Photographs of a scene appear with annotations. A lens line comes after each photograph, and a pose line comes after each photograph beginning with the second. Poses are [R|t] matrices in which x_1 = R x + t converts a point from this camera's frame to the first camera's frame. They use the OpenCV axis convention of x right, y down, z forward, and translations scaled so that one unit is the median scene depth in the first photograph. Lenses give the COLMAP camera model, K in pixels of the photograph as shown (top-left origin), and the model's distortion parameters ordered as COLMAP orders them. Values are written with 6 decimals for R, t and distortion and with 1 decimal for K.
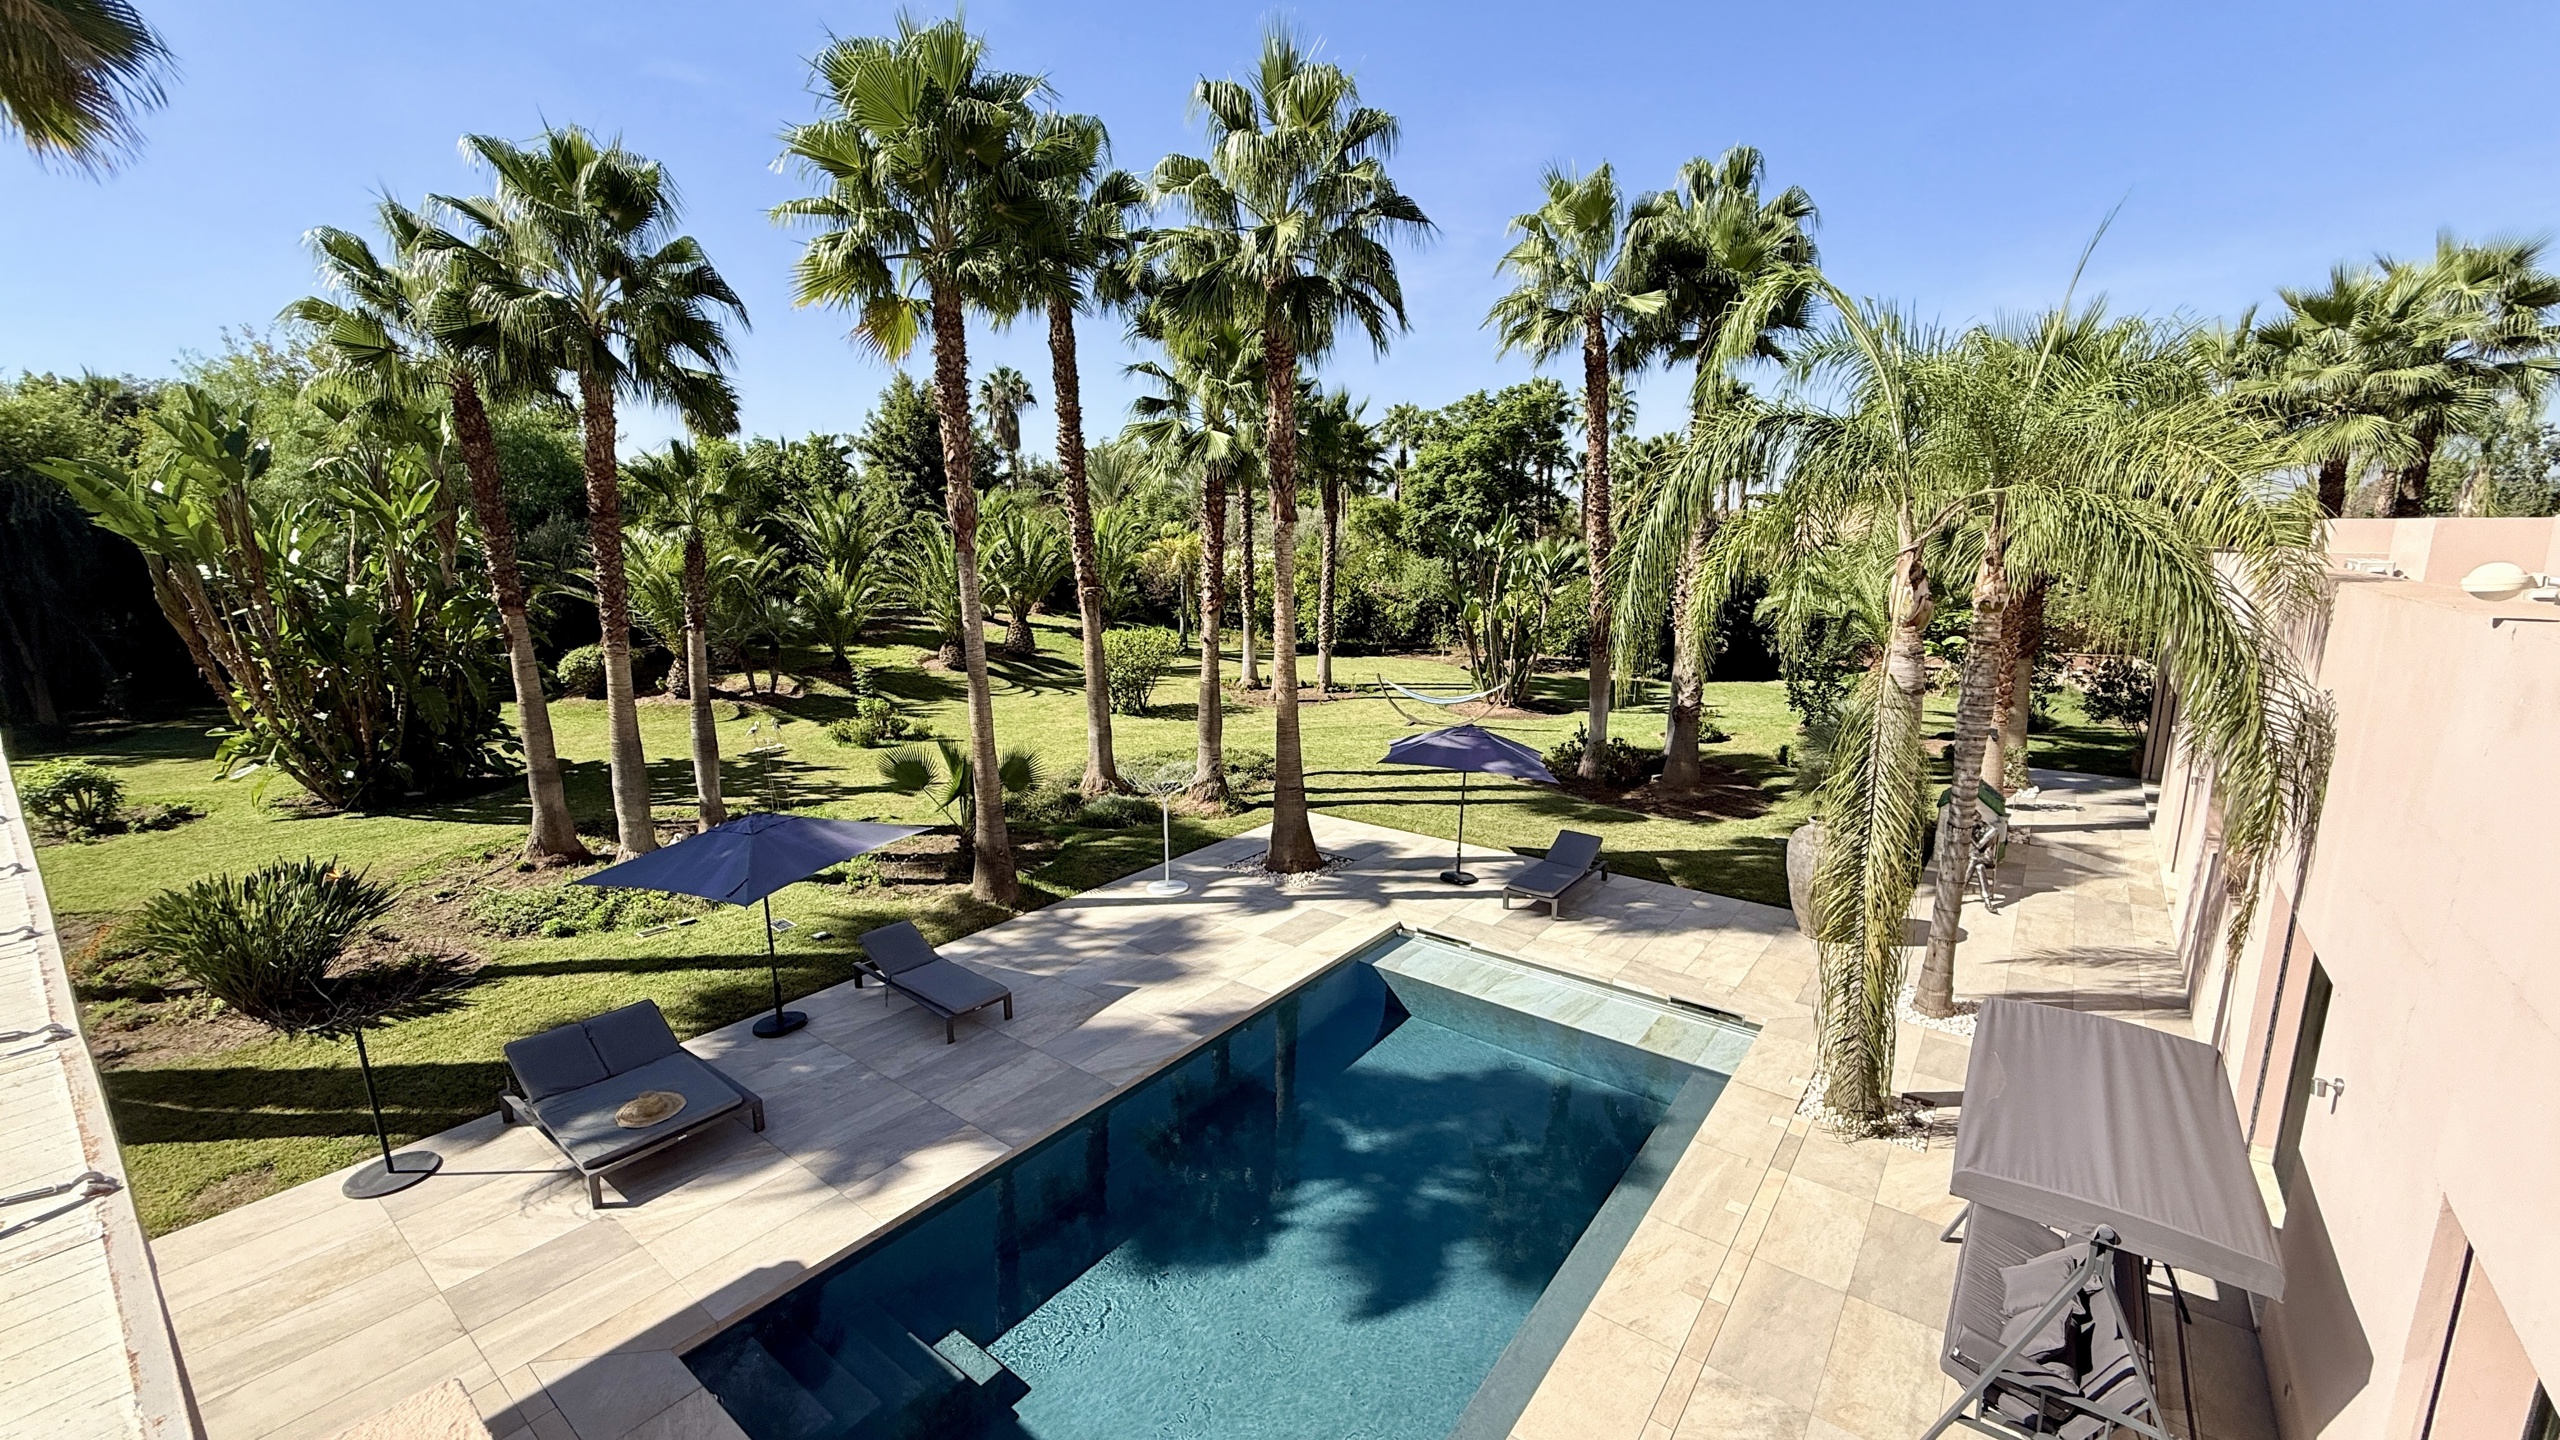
lens RADIAL K [[1023.2, 0, 1269.2], [0, 1023.2, 717.2], [0, 0, 1]] dist [0.000300, 0.000193]
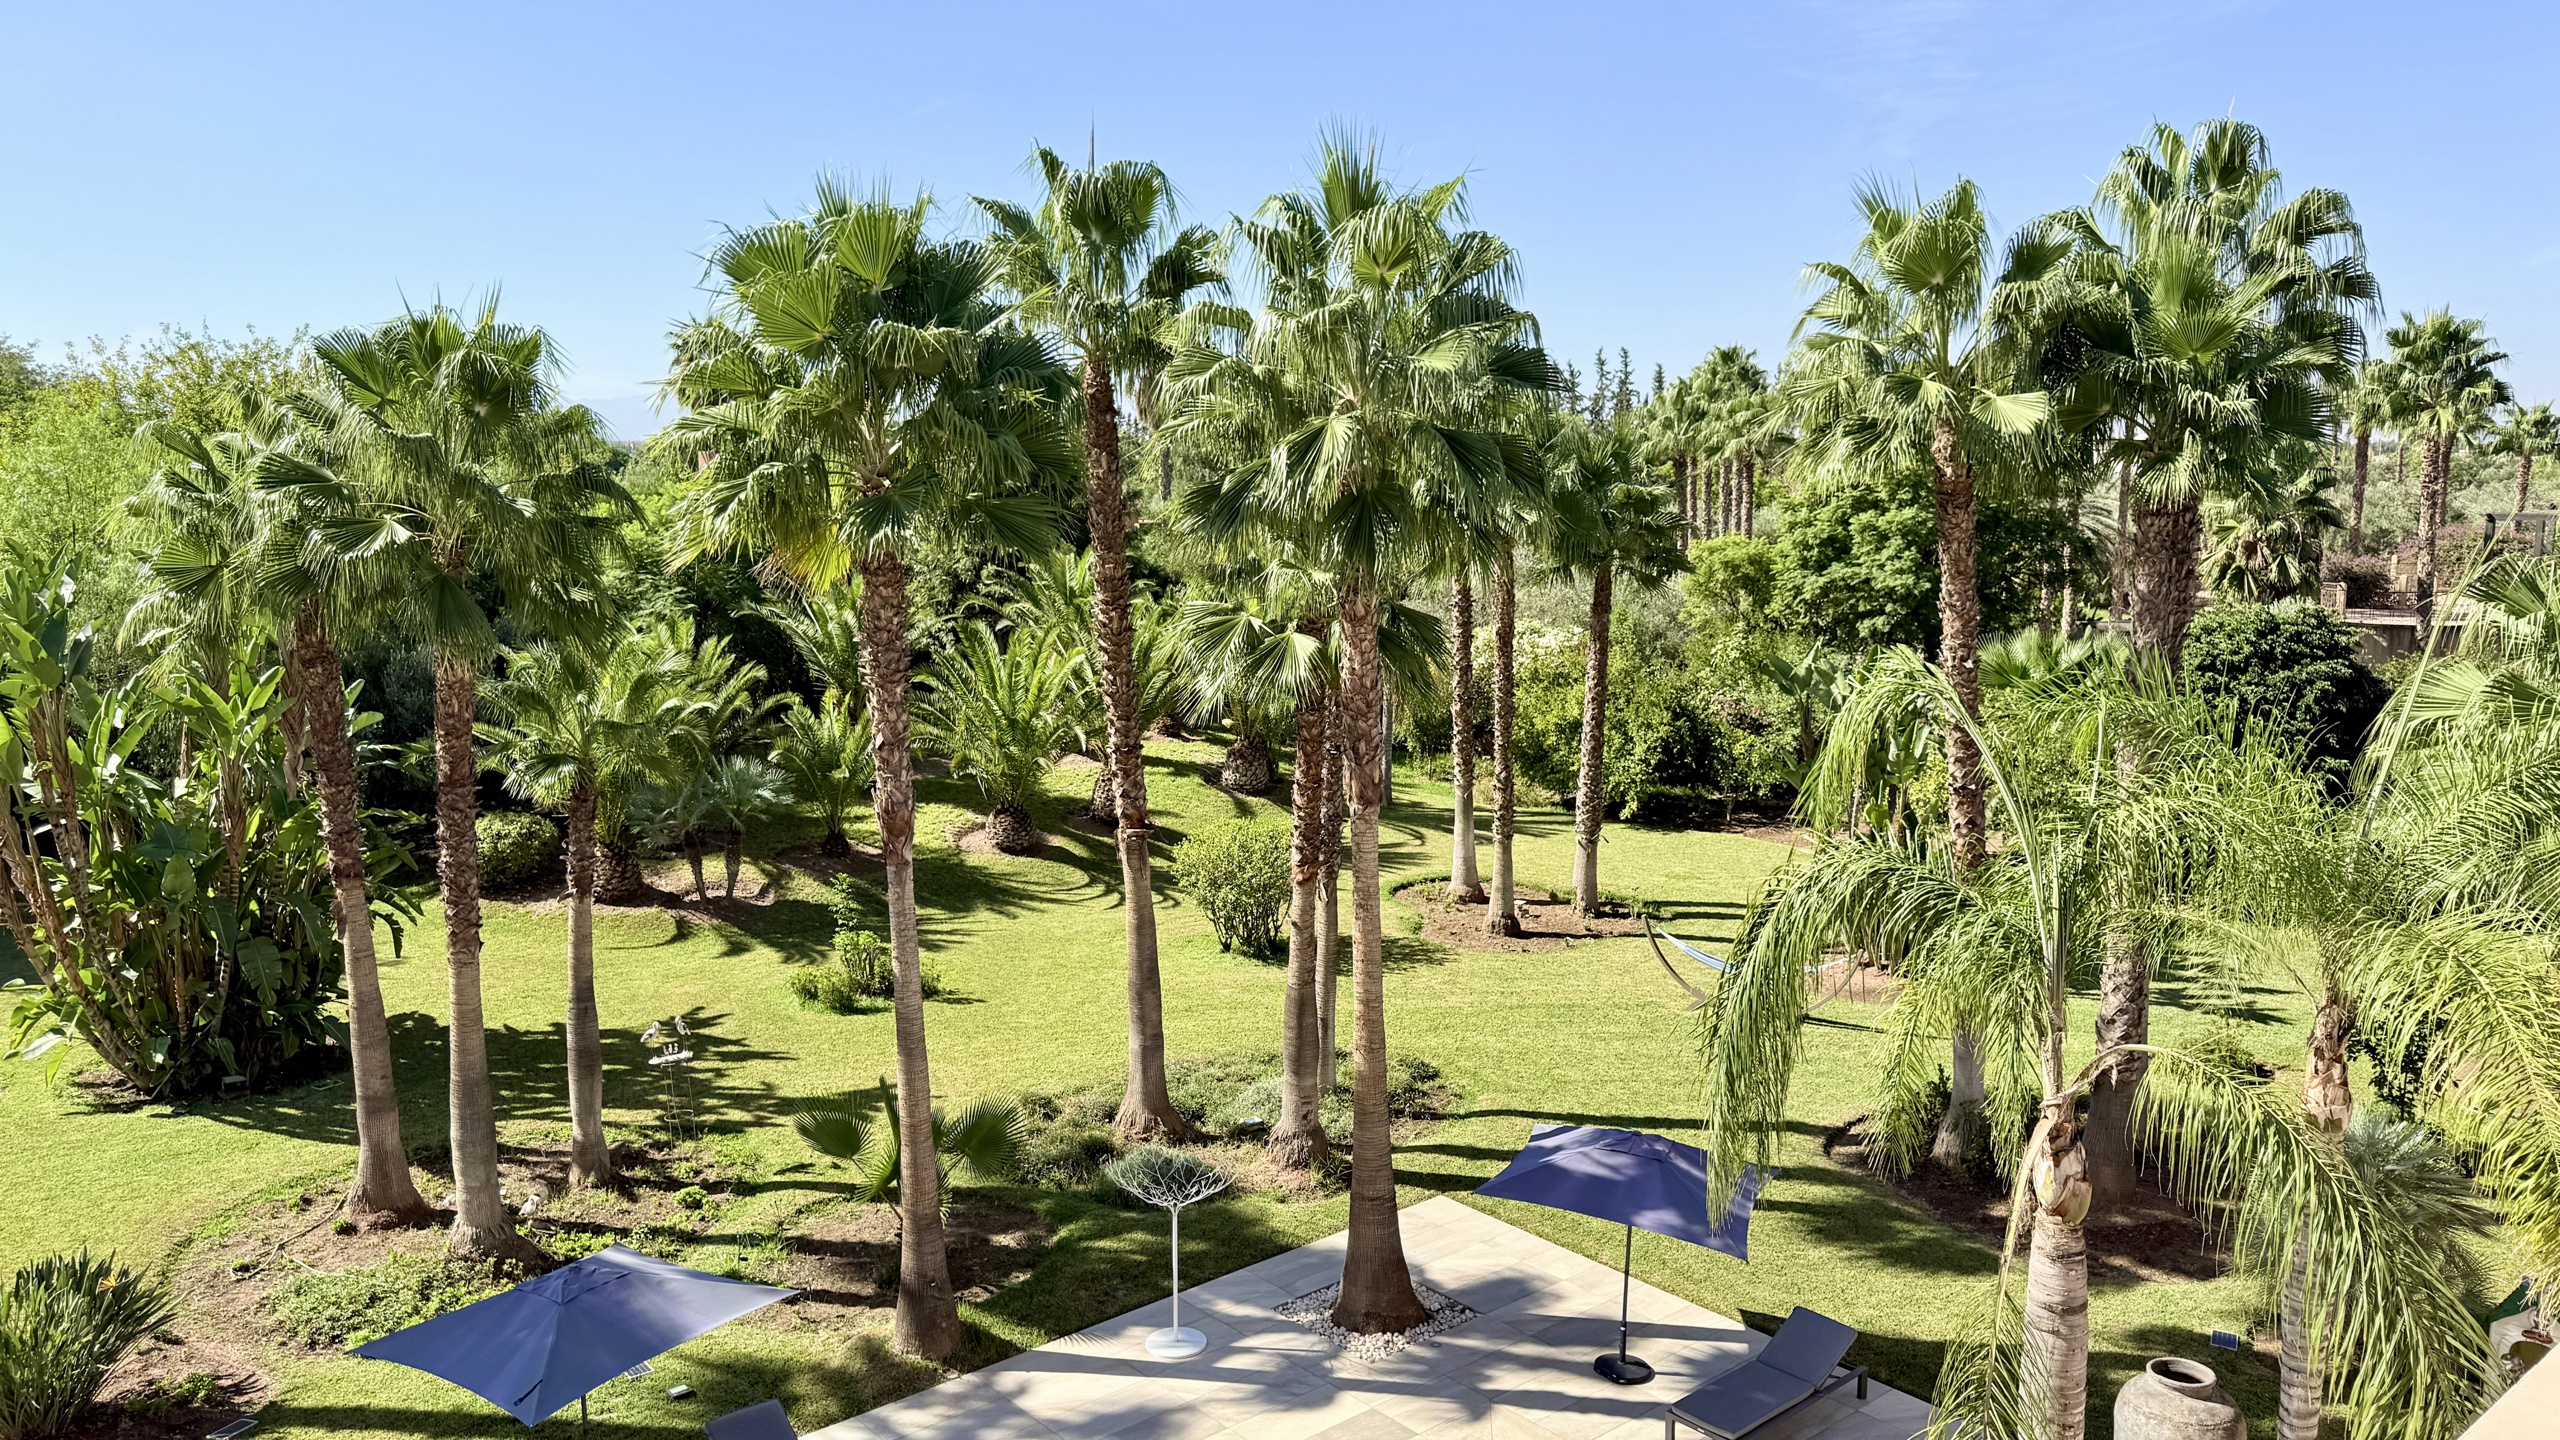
lens RADIAL K [[1809.1, 0, 1280.0], [0, 1809.1, 720.0], [0, 0, 1]] dist [0.063548, -0.070886]
pose [[0.977958, 0.028578, -0.206839, 0.174621], [-0.036892, 0.998654, -0.036451, -0.171484], [0.205519, 0.043279, 0.977696, -0.153755]]
